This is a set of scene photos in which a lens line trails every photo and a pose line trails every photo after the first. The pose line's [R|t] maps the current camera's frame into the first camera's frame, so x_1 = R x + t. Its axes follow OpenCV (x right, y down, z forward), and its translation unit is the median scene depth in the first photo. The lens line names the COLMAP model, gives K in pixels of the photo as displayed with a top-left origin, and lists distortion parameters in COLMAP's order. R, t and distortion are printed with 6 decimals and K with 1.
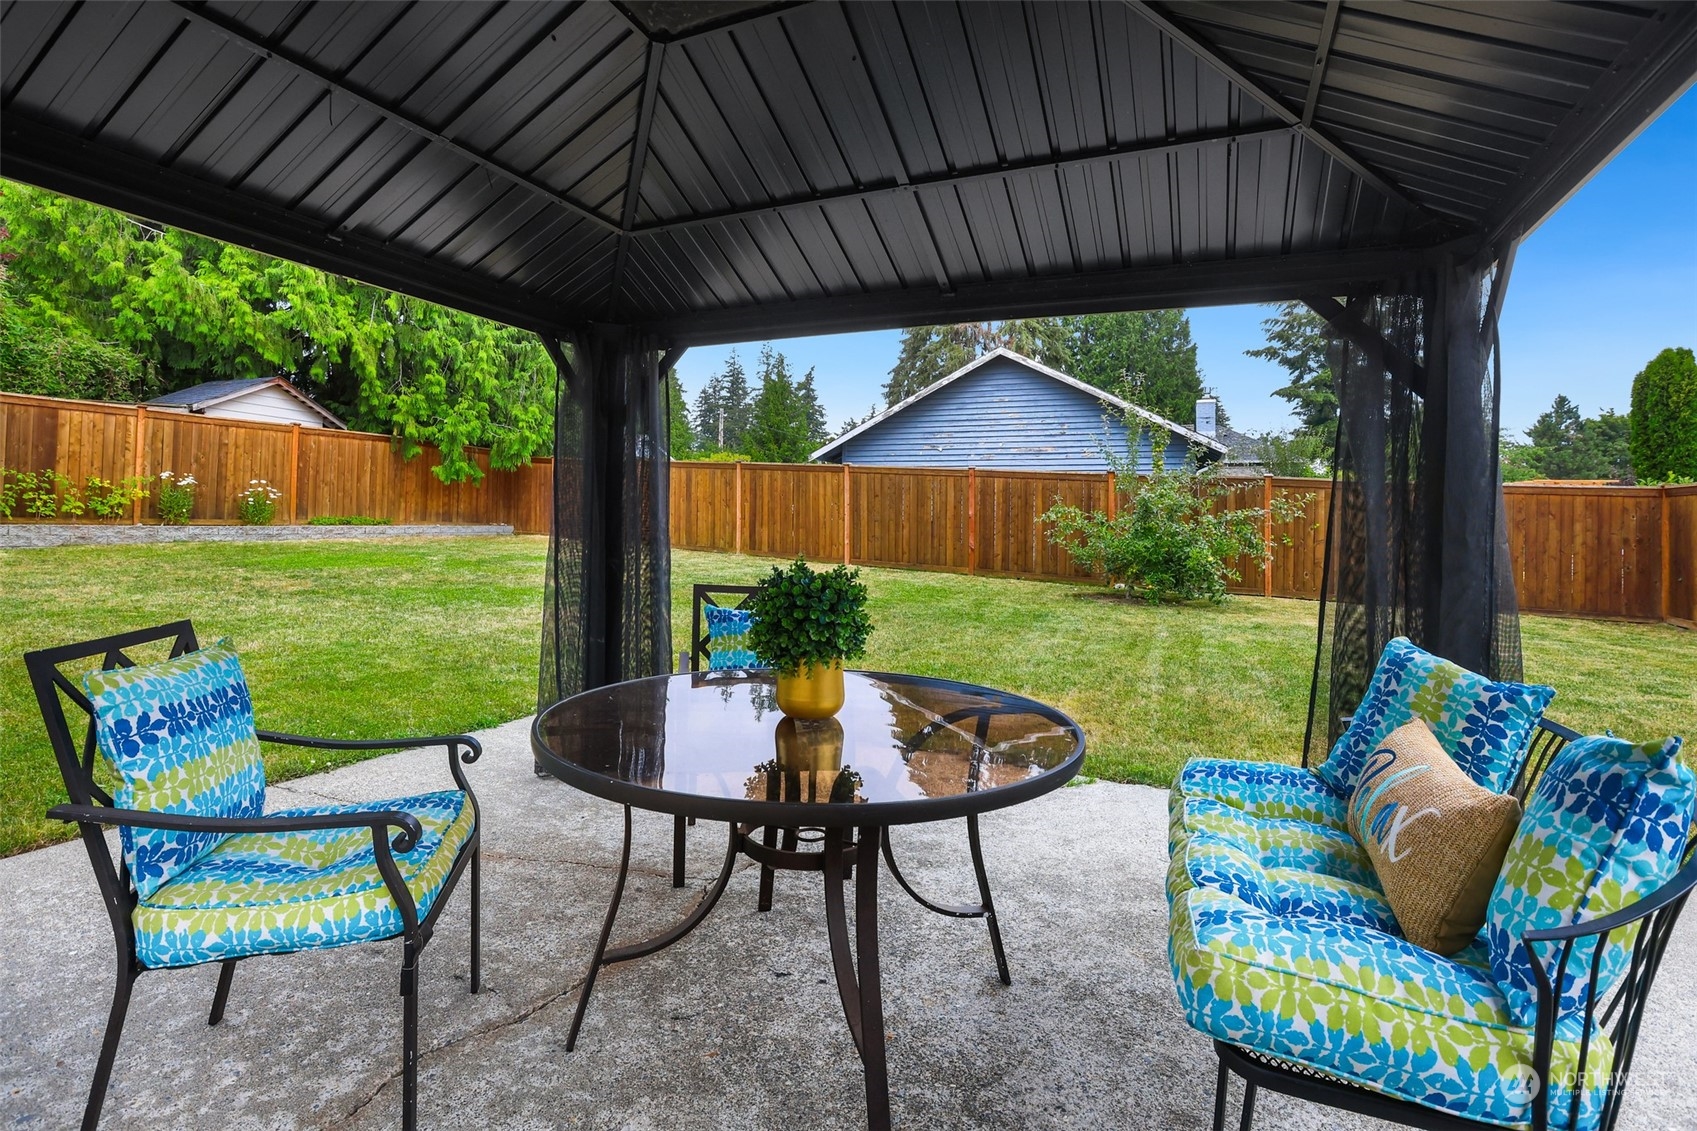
lens RADIAL K [[812.0, 0, 850.4], [0, 812.0, 510.2], [0, 0, 1]] dist [-0.045052, 0.012275]
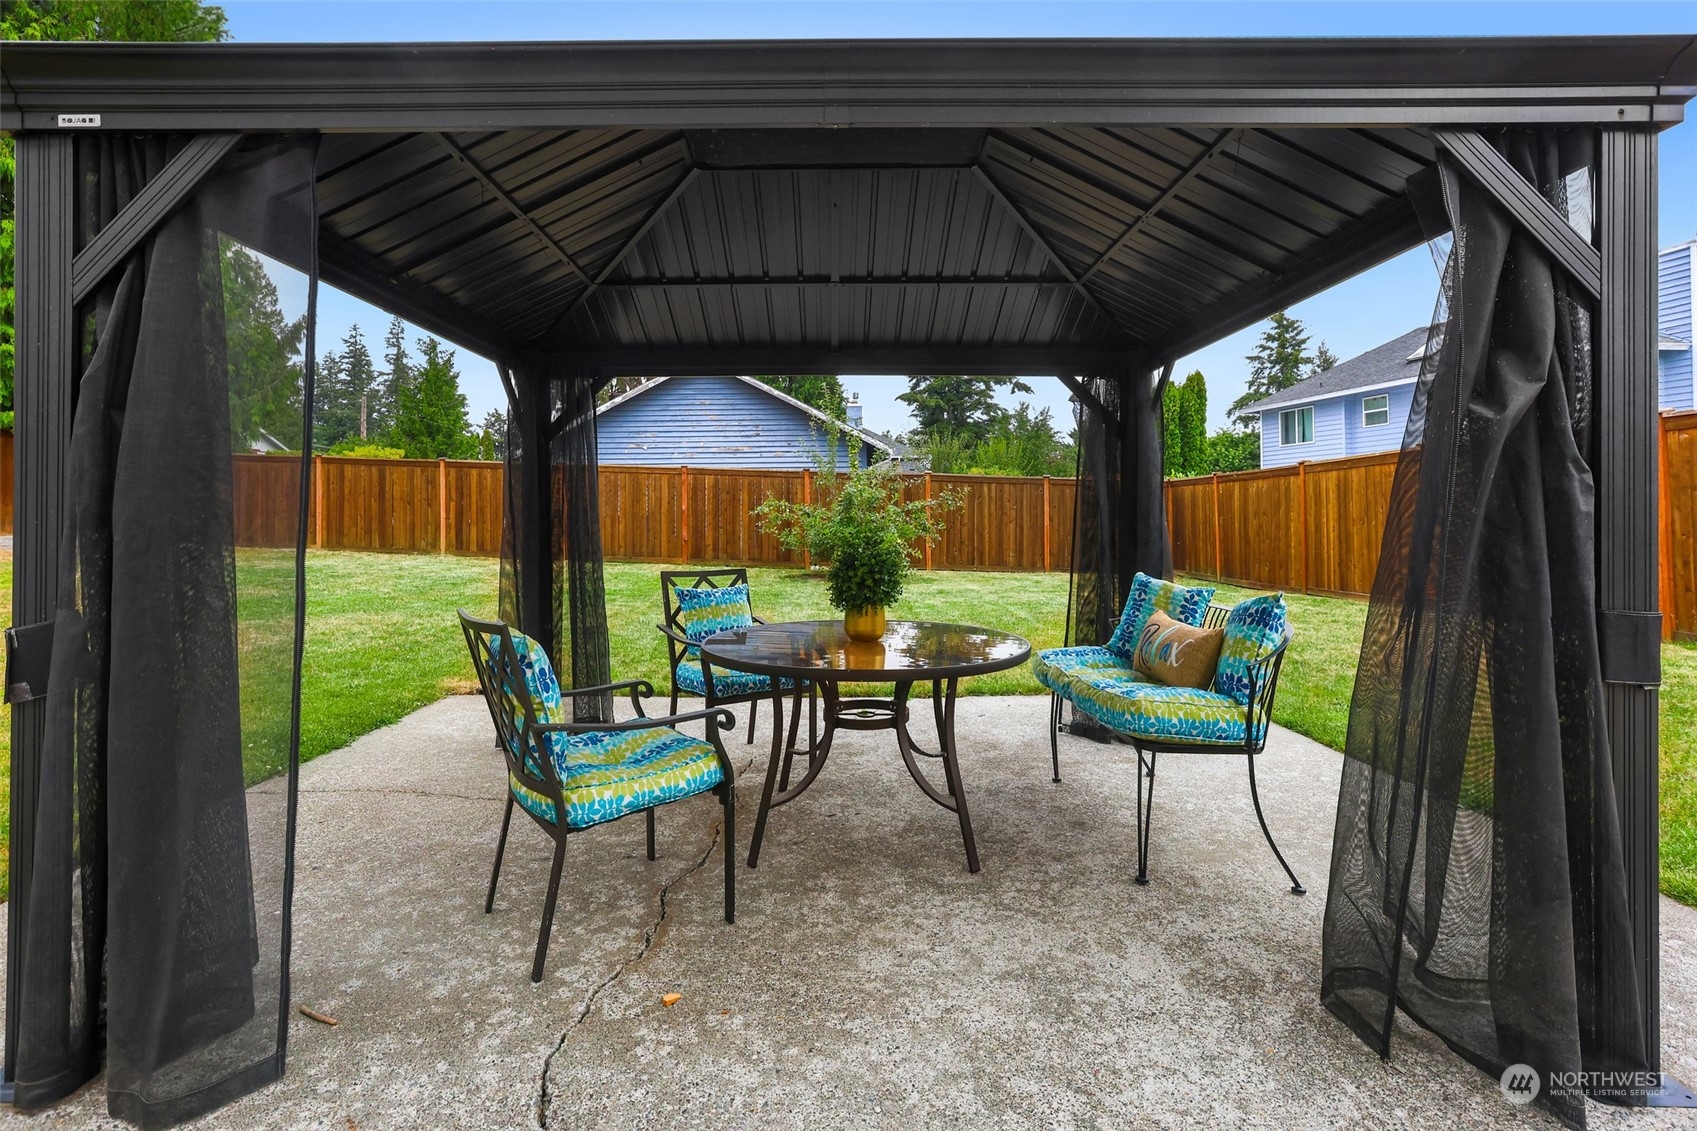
lens RADIAL K [[812.0, 0, 850.4], [0, 812.0, 510.2], [0, 0, 1]] dist [-0.045052, 0.012275]
pose [[0.900368, -0.022672, 0.434539, -0.484551], [0.018132, 0.999729, 0.014592, -0.019232], [-0.434752, -0.005259, 0.900535, -0.278012]]
